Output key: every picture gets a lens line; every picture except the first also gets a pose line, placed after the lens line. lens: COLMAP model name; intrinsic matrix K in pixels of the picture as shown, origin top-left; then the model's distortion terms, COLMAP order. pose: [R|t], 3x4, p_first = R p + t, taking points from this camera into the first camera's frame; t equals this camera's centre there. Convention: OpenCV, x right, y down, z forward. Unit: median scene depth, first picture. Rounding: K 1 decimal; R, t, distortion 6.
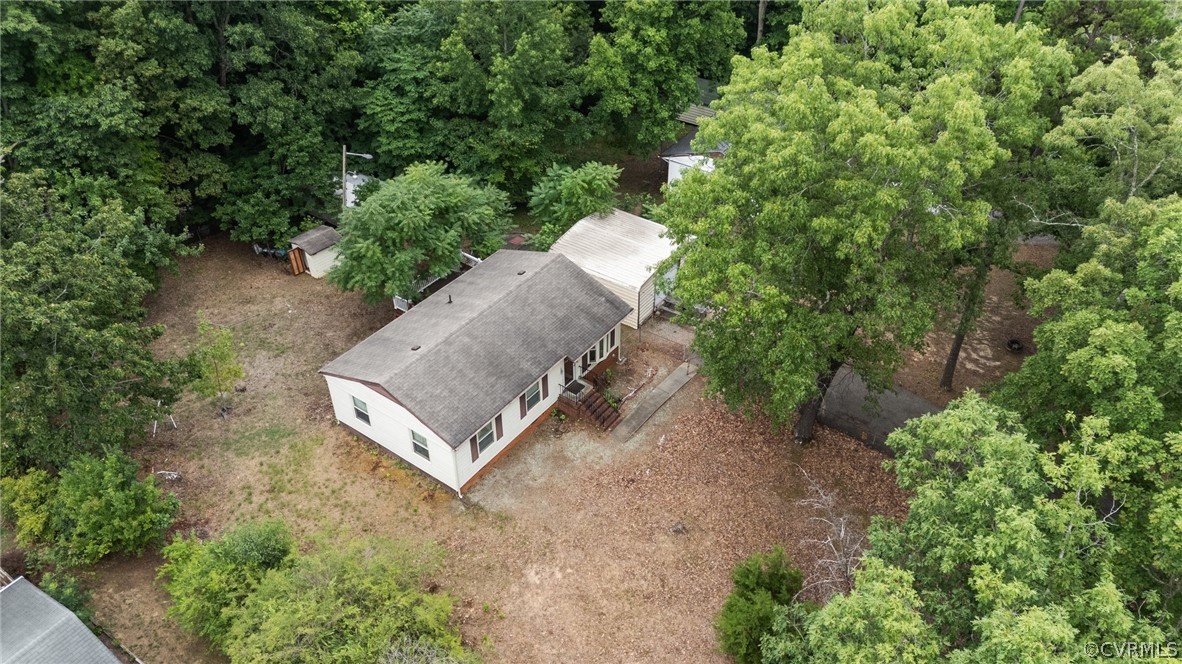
lens RADIAL K [[870.5, 0, 589.5], [0, 870.5, 327.8], [0, 0, 1]] dist [0.100168, -0.147002]
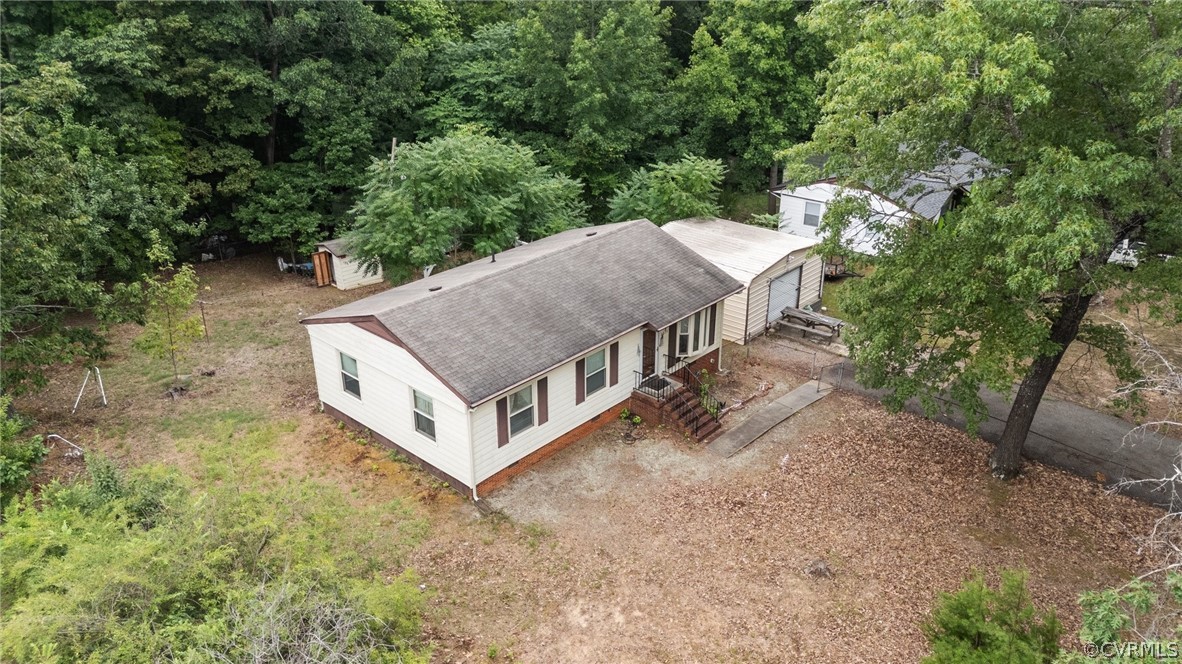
lens RADIAL K [[870.5, 0, 589.5], [0, 870.5, 327.8], [0, 0, 1]] dist [0.100168, -0.147002]
pose [[0.994384, 0.040358, -0.097836, -0.003940], [-0.062406, 0.970217, -0.234061, 0.194668], [0.085475, 0.238852, 0.967287, 0.310035]]
